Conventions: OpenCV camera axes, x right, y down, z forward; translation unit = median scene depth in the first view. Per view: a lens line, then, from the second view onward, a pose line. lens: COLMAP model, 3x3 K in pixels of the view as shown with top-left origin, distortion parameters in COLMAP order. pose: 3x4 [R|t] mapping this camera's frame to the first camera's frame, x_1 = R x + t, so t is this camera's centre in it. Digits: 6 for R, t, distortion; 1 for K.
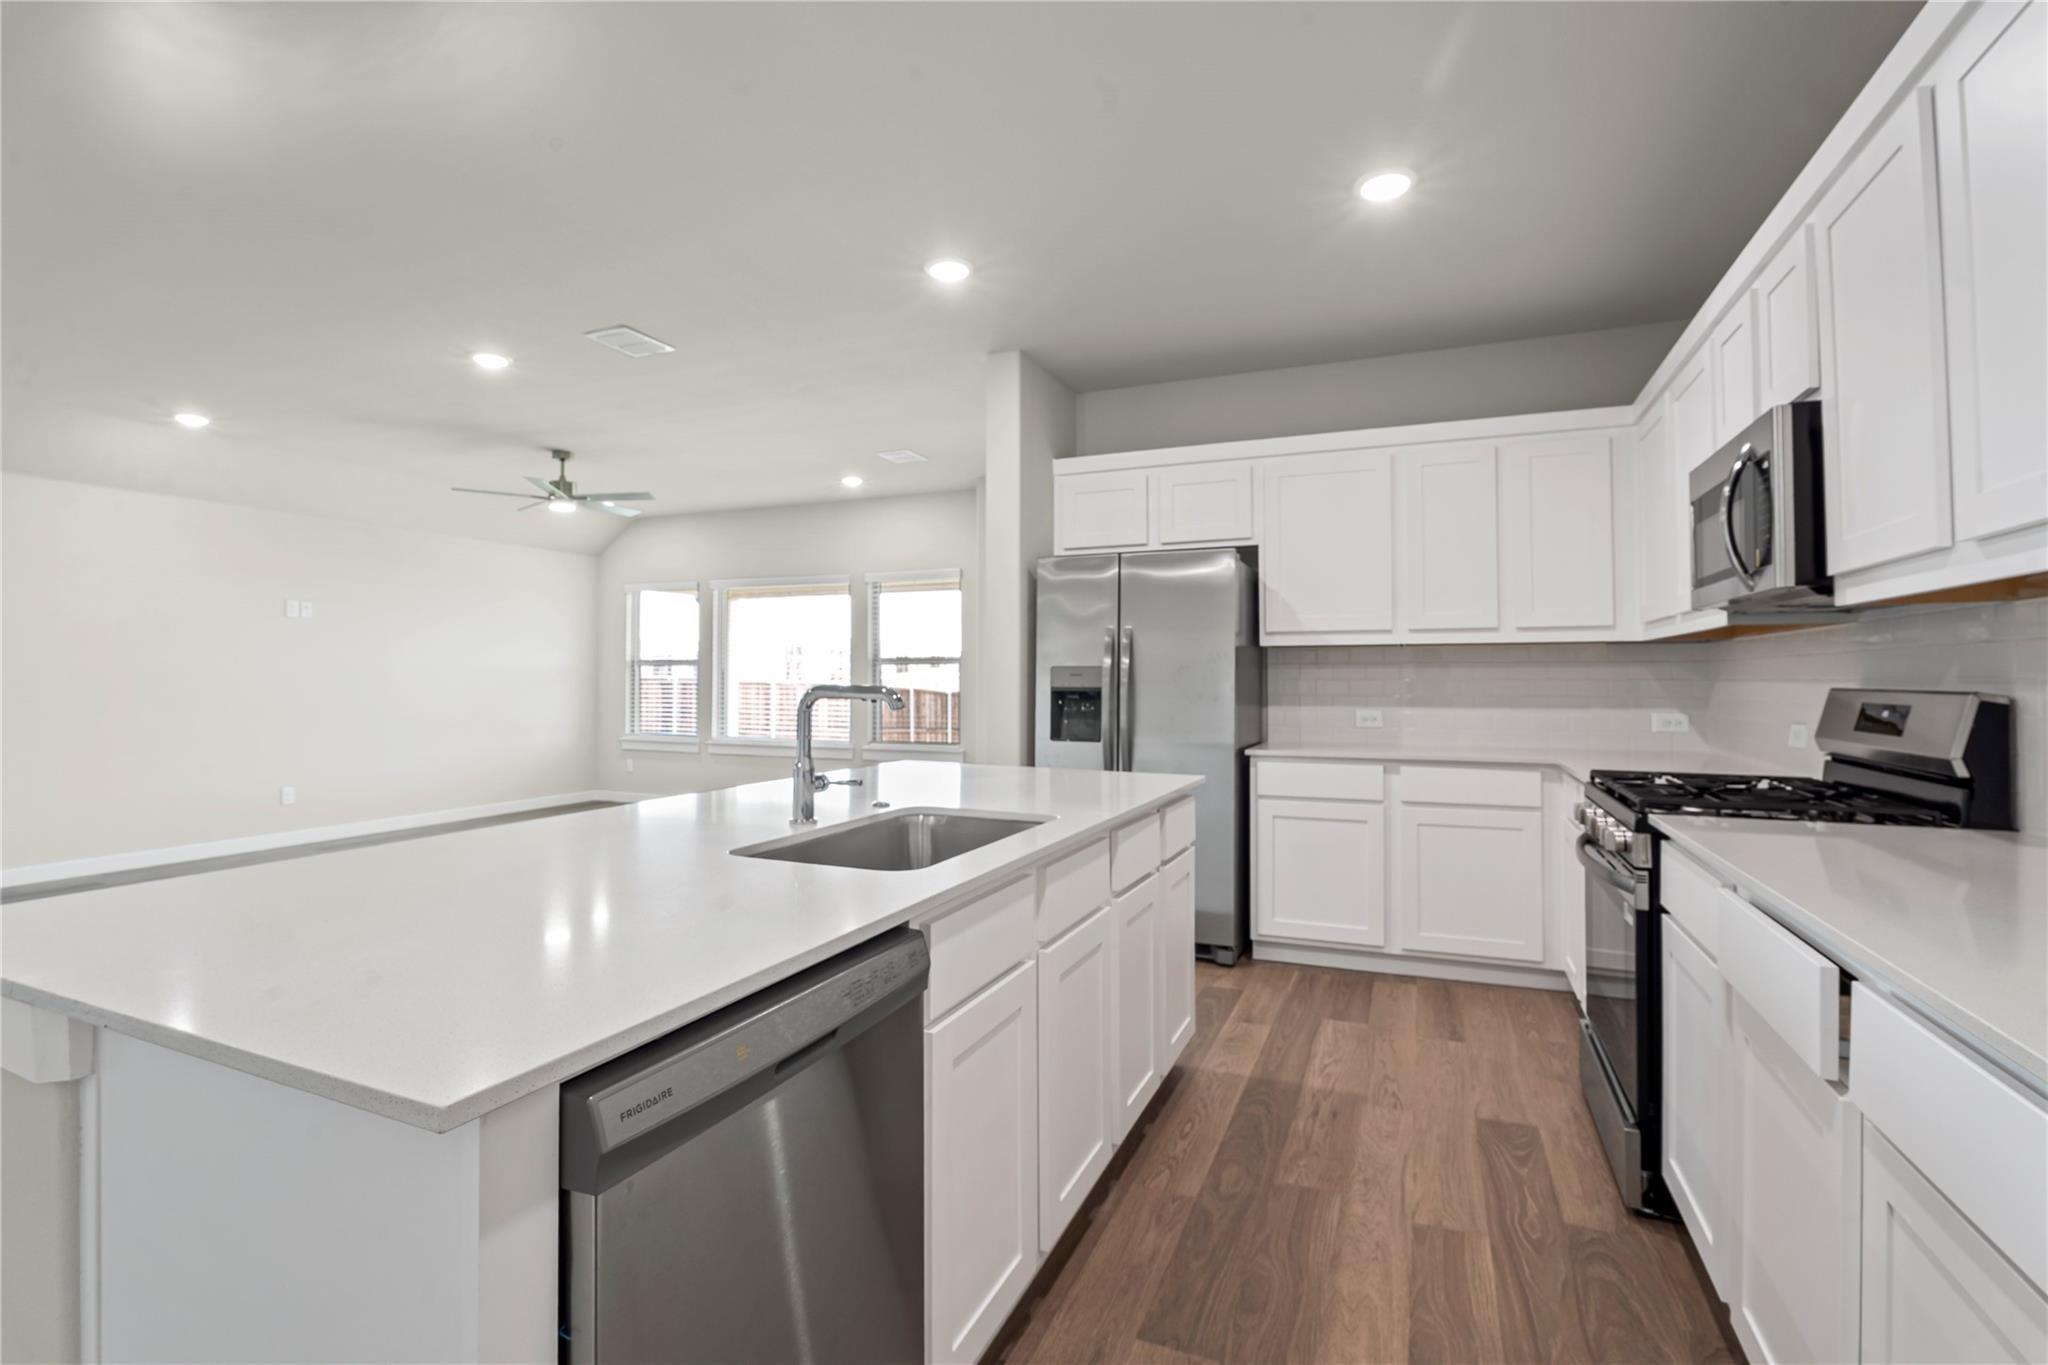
lens RADIAL K [[959.8, 0, 1032.3], [0, 959.8, 656.6], [0, 0, 1]] dist [-0.021791, -0.000090]
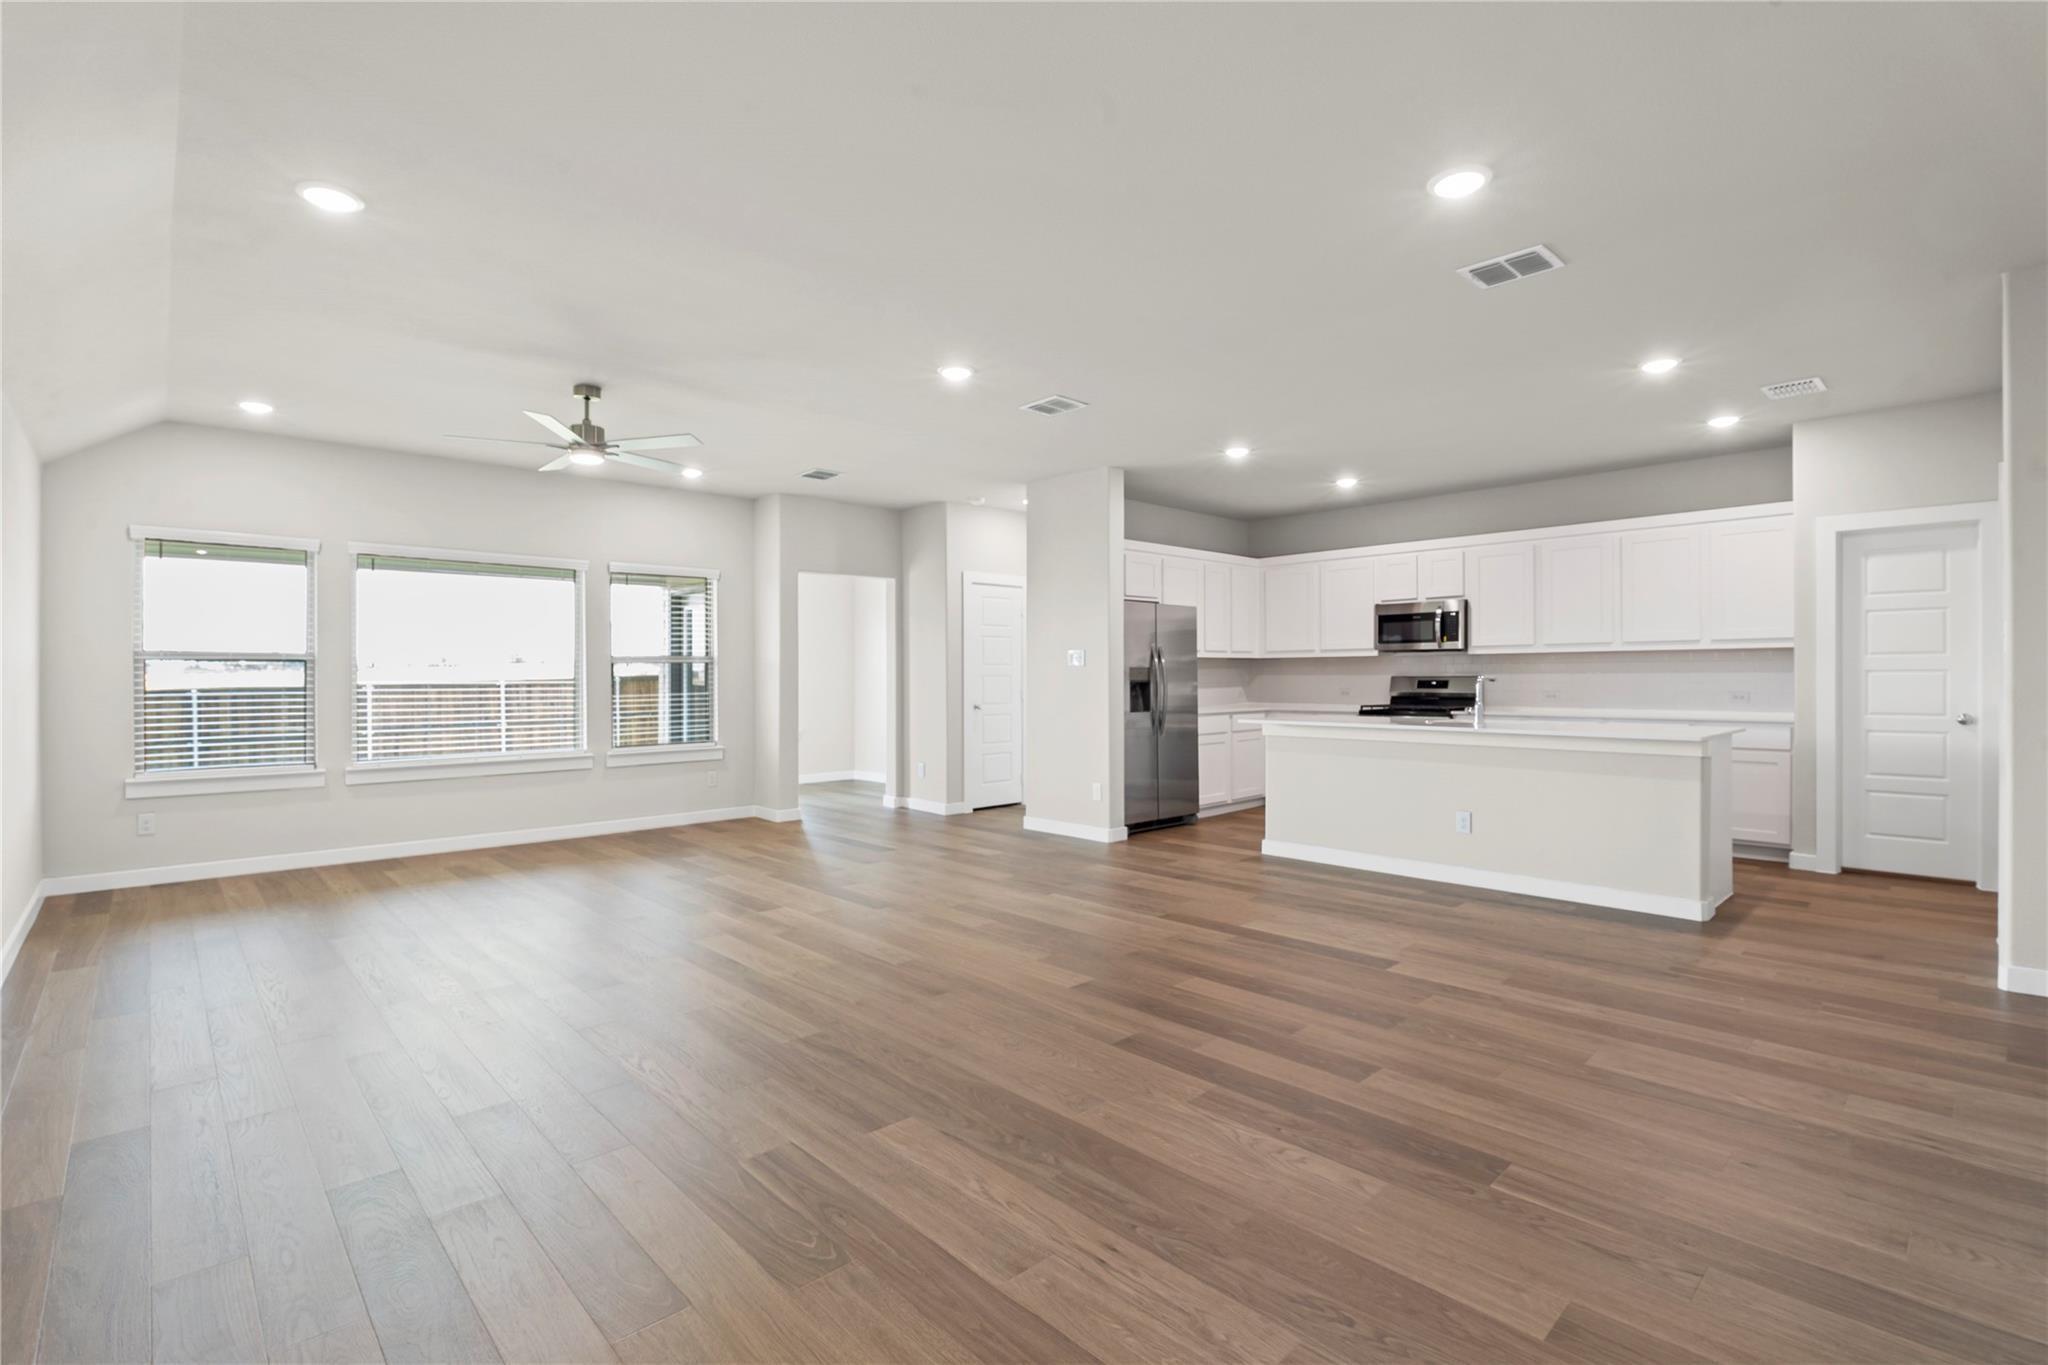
lens RADIAL K [[927.3, 0, 1028.6], [0, 927.3, 679.8], [0, 0, 1]] dist [-0.018340, -0.001109]
pose [[0.396876, -0.007496, 0.917842, -1.542254], [-0.015170, 0.999777, 0.014725, 0.010501], [-0.917747, -0.019767, 0.396674, 0.539110]]
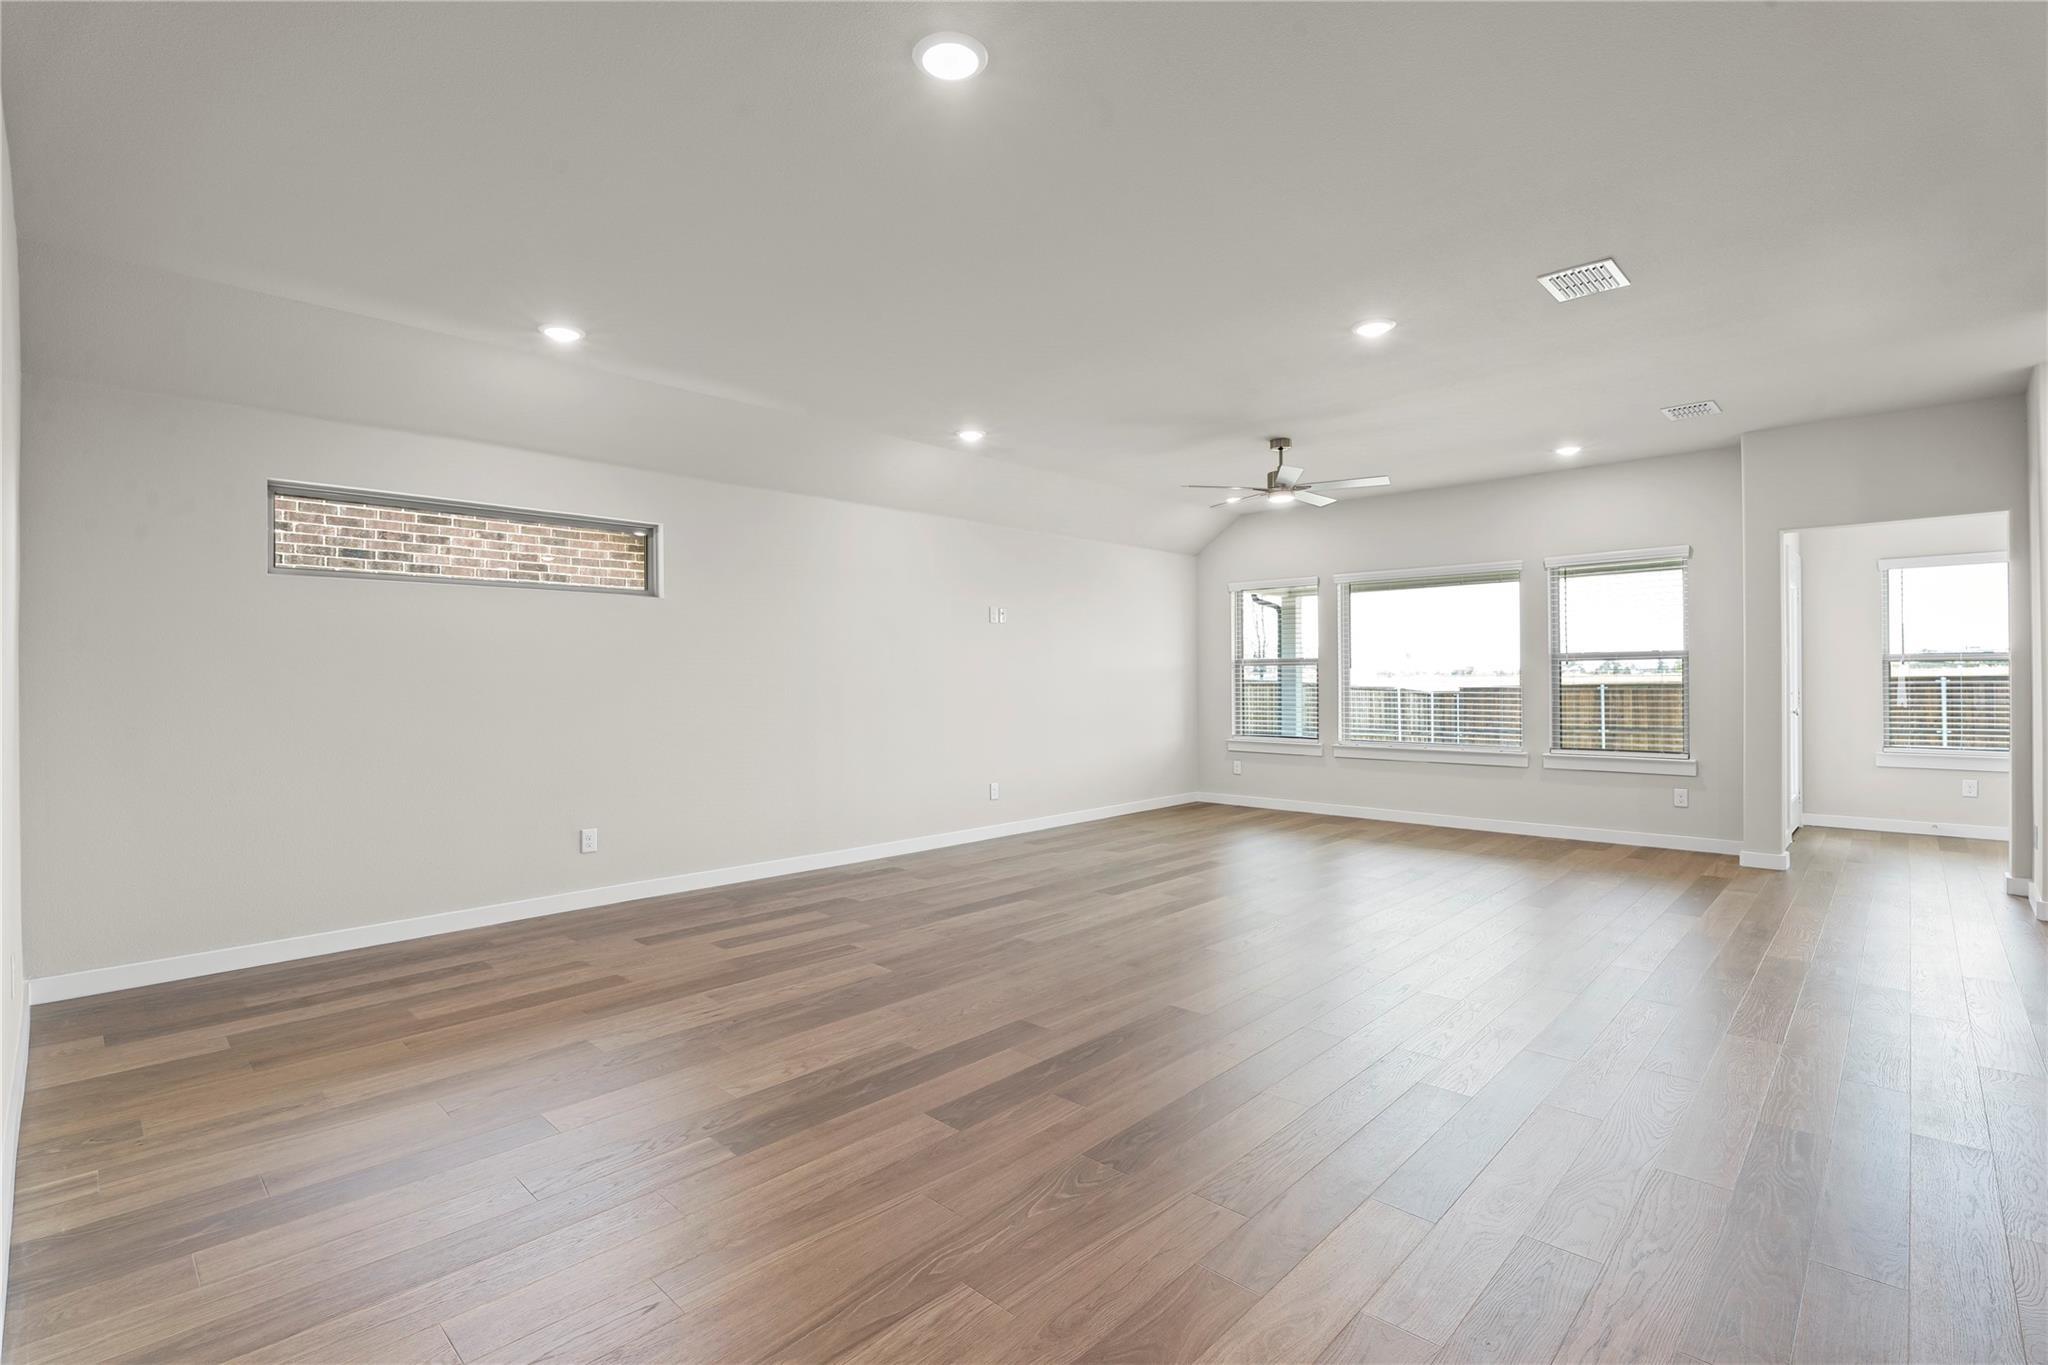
lens RADIAL K [[943.8, 0, 1024.0], [0, 943.8, 682.5], [0, 0, 1]] dist [-0.019057, -0.000320]
pose [[0.934861, -0.007906, -0.354925, -0.594428], [0.016979, 0.999604, 0.022456, 0.001510], [0.354607, -0.027020, 0.934625, 0.037639]]
